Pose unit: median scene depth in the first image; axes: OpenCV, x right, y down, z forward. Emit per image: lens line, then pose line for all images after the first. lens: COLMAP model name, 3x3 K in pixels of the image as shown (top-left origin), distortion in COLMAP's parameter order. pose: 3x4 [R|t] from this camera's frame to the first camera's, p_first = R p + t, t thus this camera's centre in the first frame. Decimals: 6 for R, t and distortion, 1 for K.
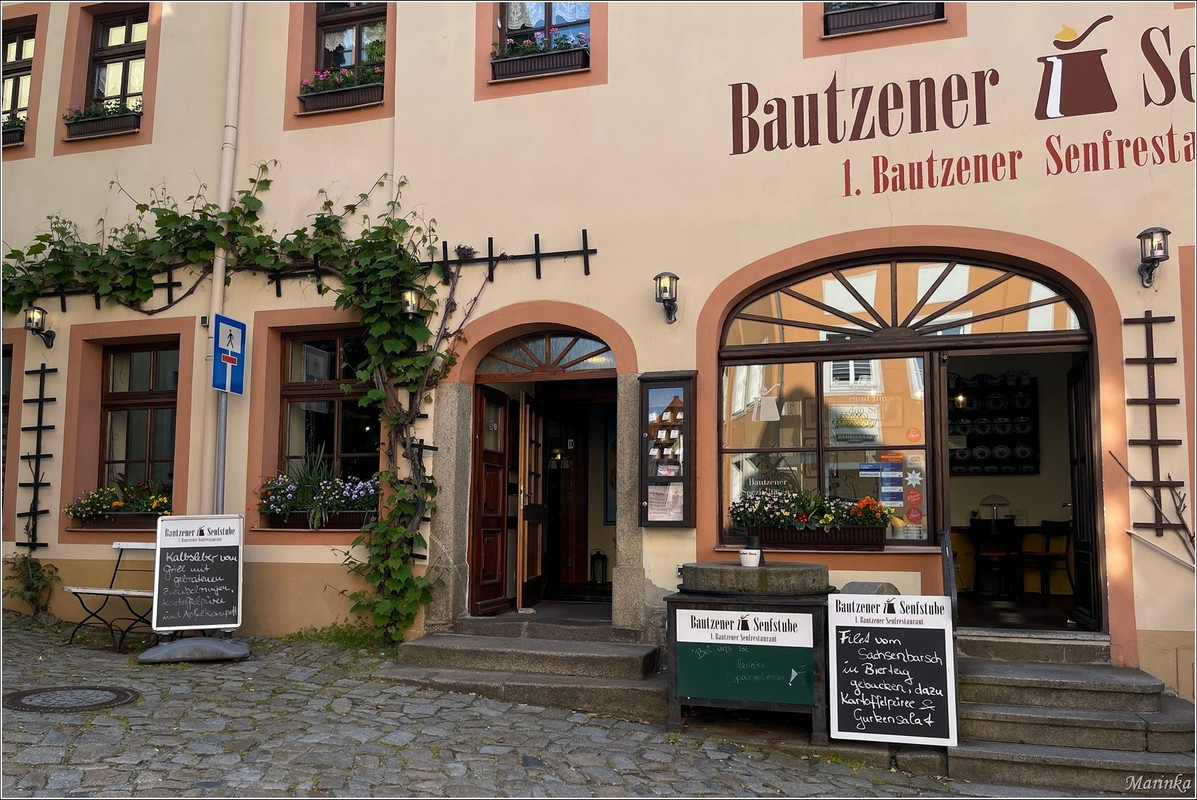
lens RADIAL K [[947.0, 0, 596.2], [0, 947.0, 453.1], [0, 0, 1]] dist [0.047170, -0.062498]
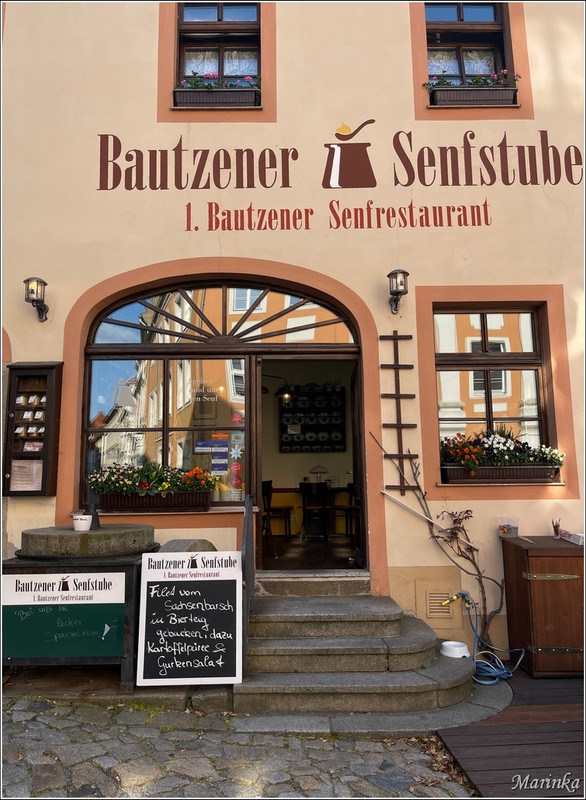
lens RADIAL K [[620.0, 0, 293.0], [0, 620.0, 400.0], [0, 0, 1]] dist [0.037274, -0.006714]
pose [[0.951272, 0.026508, 0.307211, 0.160963], [-0.006714, 0.997842, -0.065312, 0.010461], [-0.308279, 0.060067, 0.949398, 0.196502]]
